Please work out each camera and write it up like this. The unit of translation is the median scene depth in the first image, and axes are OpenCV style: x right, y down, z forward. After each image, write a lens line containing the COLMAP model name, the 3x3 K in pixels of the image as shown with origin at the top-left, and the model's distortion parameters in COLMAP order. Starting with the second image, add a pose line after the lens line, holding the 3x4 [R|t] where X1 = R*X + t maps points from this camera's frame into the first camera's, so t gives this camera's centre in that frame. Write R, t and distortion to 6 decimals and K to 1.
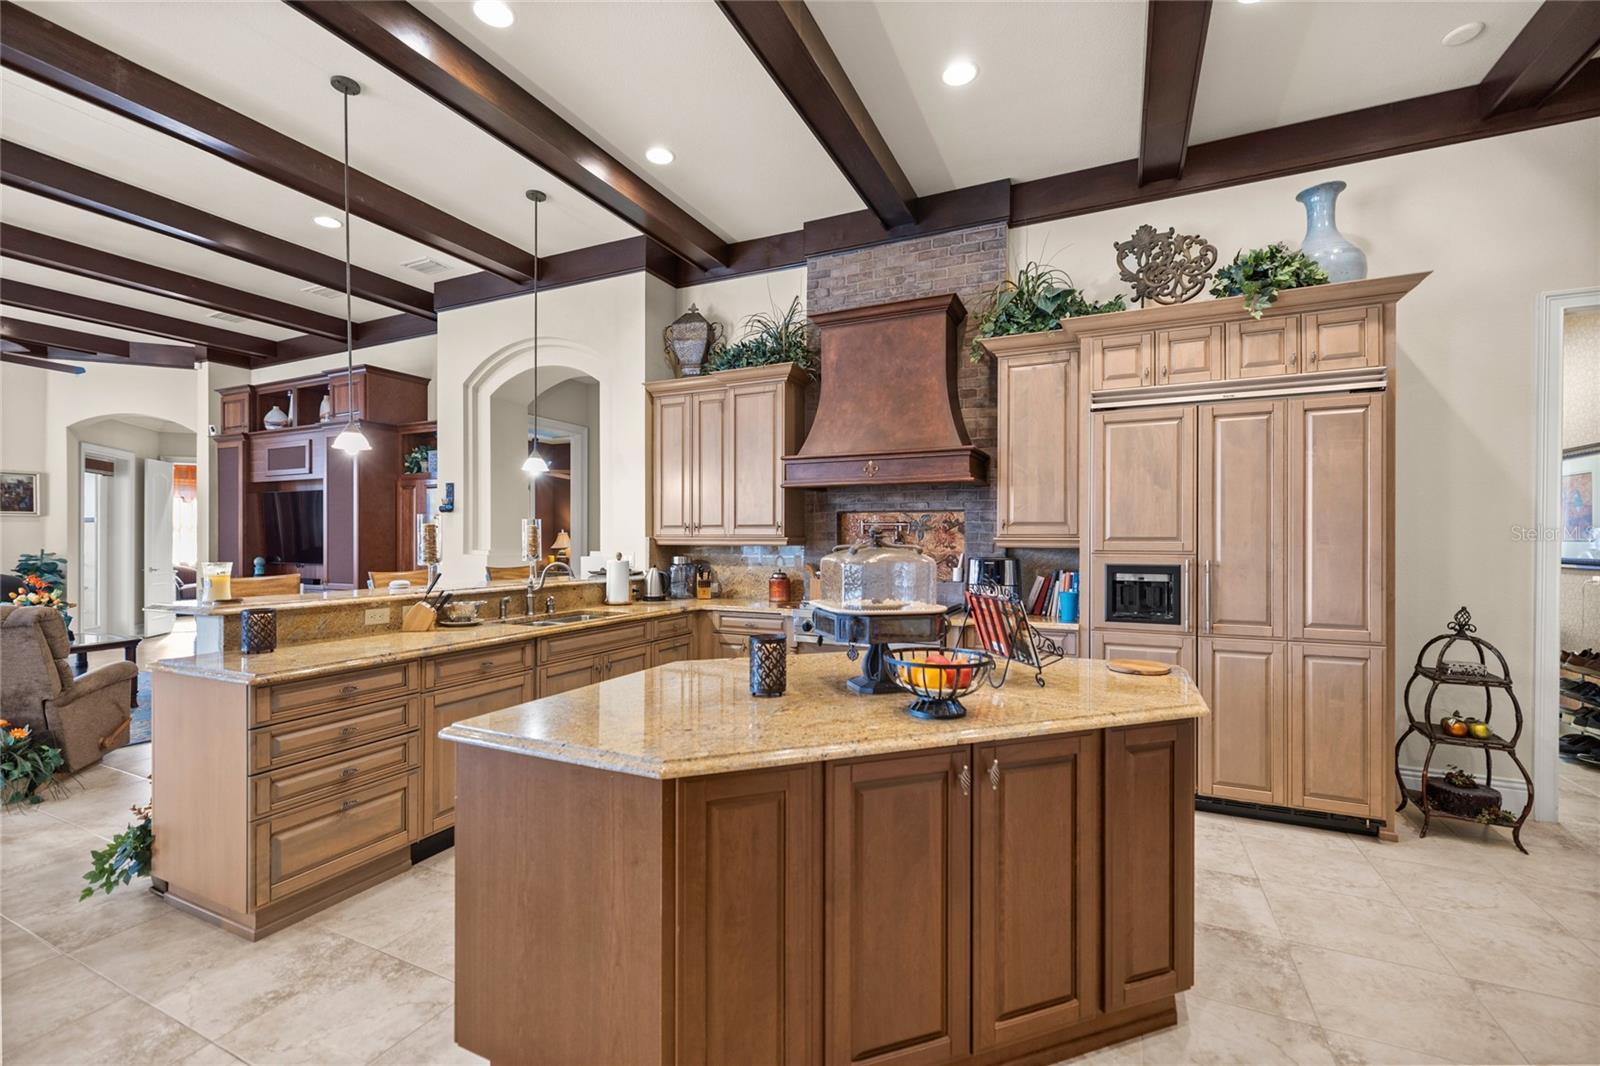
lens RADIAL K [[676.3, 0, 793.9], [0, 676.3, 537.7], [0, 0, 1]] dist [0.000290, -0.000423]
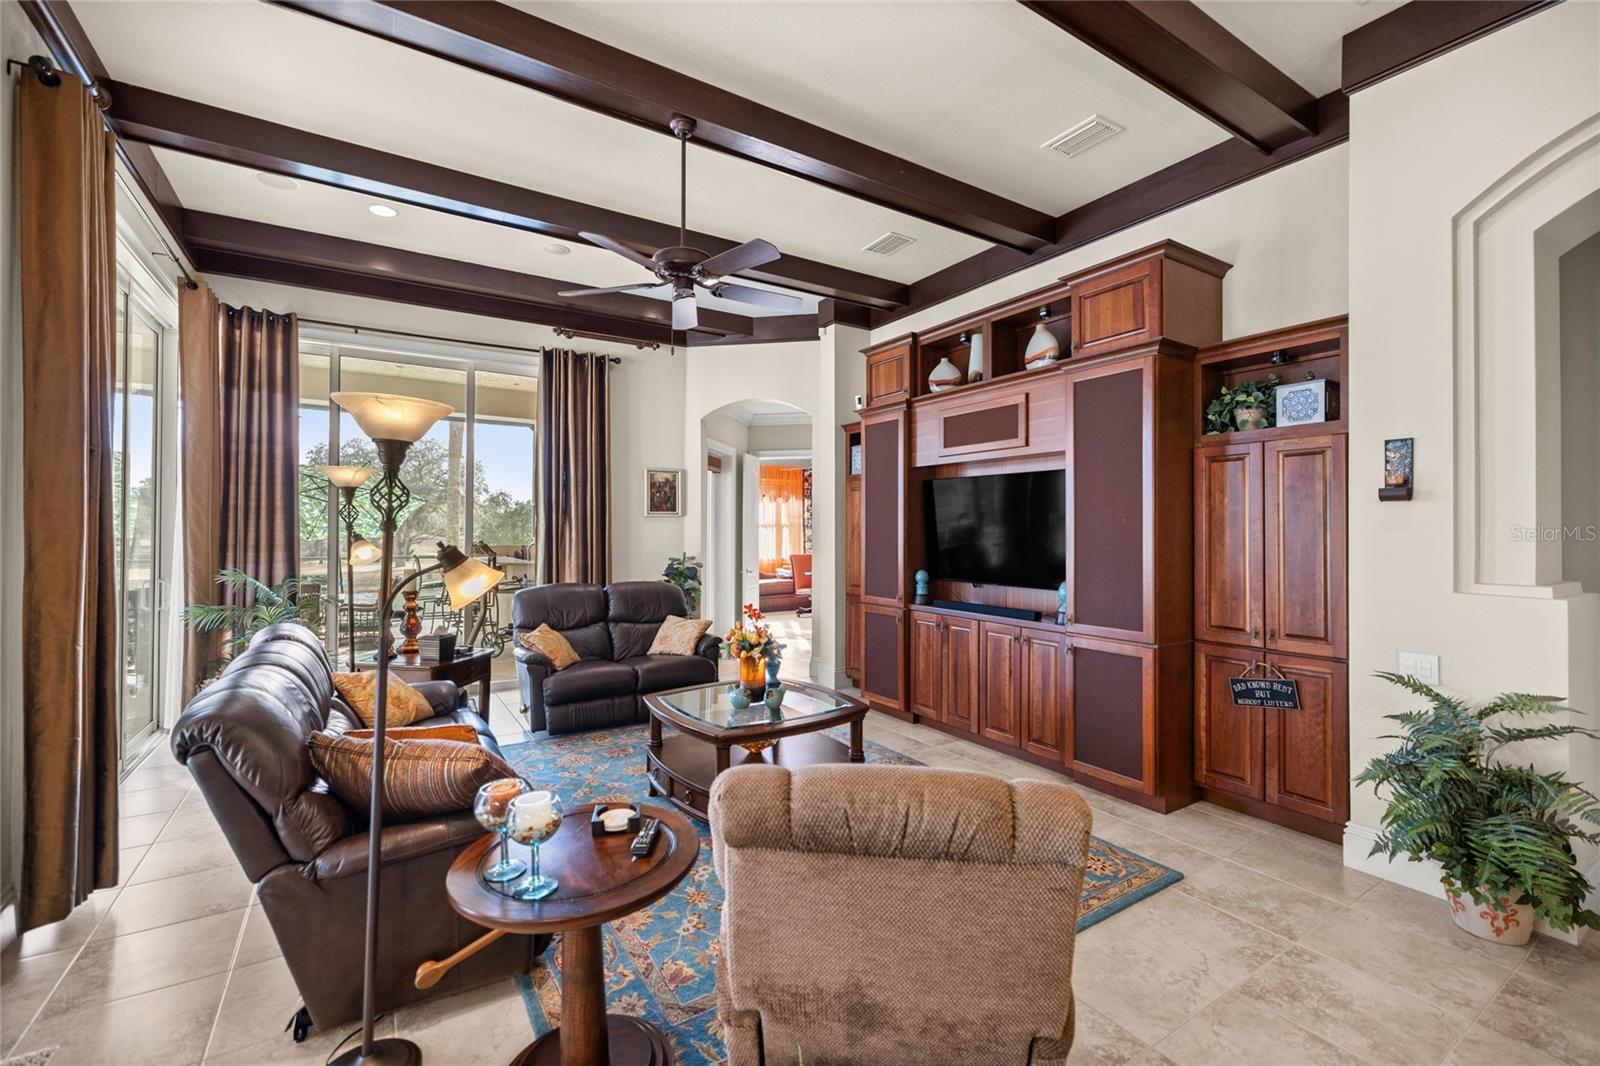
lens RADIAL K [[676.3, 0, 791.3], [0, 676.3, 527.4], [0, 0, 1]] dist [0.000290, -0.000423]
pose [[0.845547, -0.001234, -0.533899, -0.546079], [-0.002270, 0.999980, -0.005906, -0.012959], [0.533896, 0.006205, 0.845528, 0.329443]]
